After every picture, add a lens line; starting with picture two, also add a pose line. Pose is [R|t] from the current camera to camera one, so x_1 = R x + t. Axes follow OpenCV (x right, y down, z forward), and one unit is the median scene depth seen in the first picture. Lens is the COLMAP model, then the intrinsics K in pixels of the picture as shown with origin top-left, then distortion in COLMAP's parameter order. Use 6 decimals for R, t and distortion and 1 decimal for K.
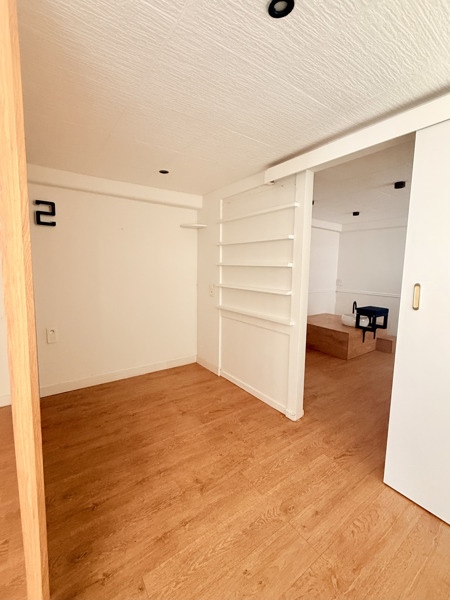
lens RADIAL K [[260.2, 0, 222.2], [0, 260.2, 294.6], [0, 0, 1]] dist [-0.000690, 0.000183]
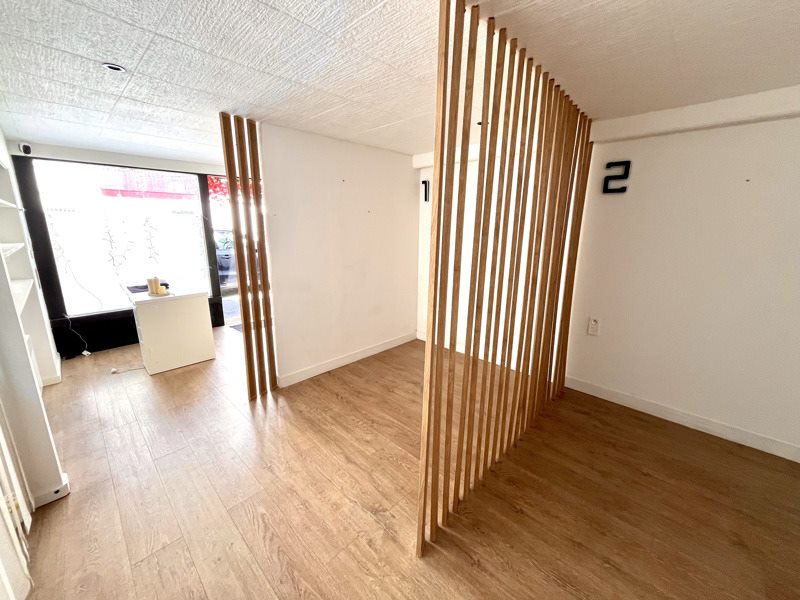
lens RADIAL K [[321.1, 0, 399.6], [0, 321.1, 300.3], [0, 0, 1]] dist [-0.001877, -0.000014]
pose [[0.185597, 0.212891, -0.959287, 0.130854], [-0.114353, 0.974294, 0.194097, -0.034497], [0.975949, 0.073674, 0.205171, 0.100962]]
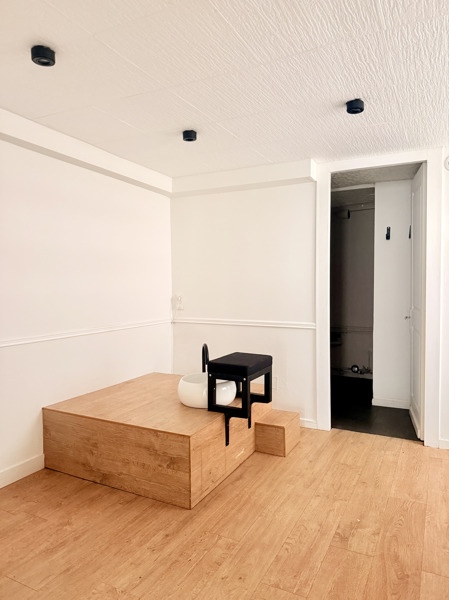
lens RADIAL K [[421.9, 0, 224.0], [0, 421.9, 303.0], [0, 0, 1]] dist [0.077364, 0.001161]
pose [[0.887528, -0.045592, 0.458492, 0.261773], [0.071303, 0.996695, -0.038915, -0.016189], [-0.455202, 0.067230, 0.887846, 0.425635]]
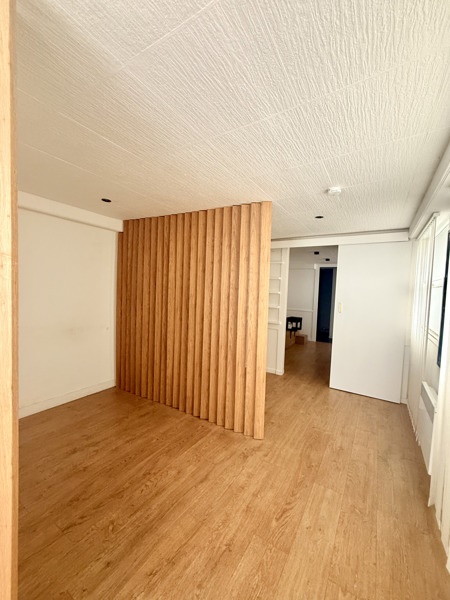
lens RADIAL K [[240.5, 0, 221.4], [0, 240.5, 300.7], [0, 0, 1]] dist [0.003364, 0.000250]
pose [[0.932233, 0.004327, 0.361833, -0.461254], [0.014558, 0.998670, -0.049452, 0.014300], [-0.361566, 0.051369, 0.930930, -0.302890]]
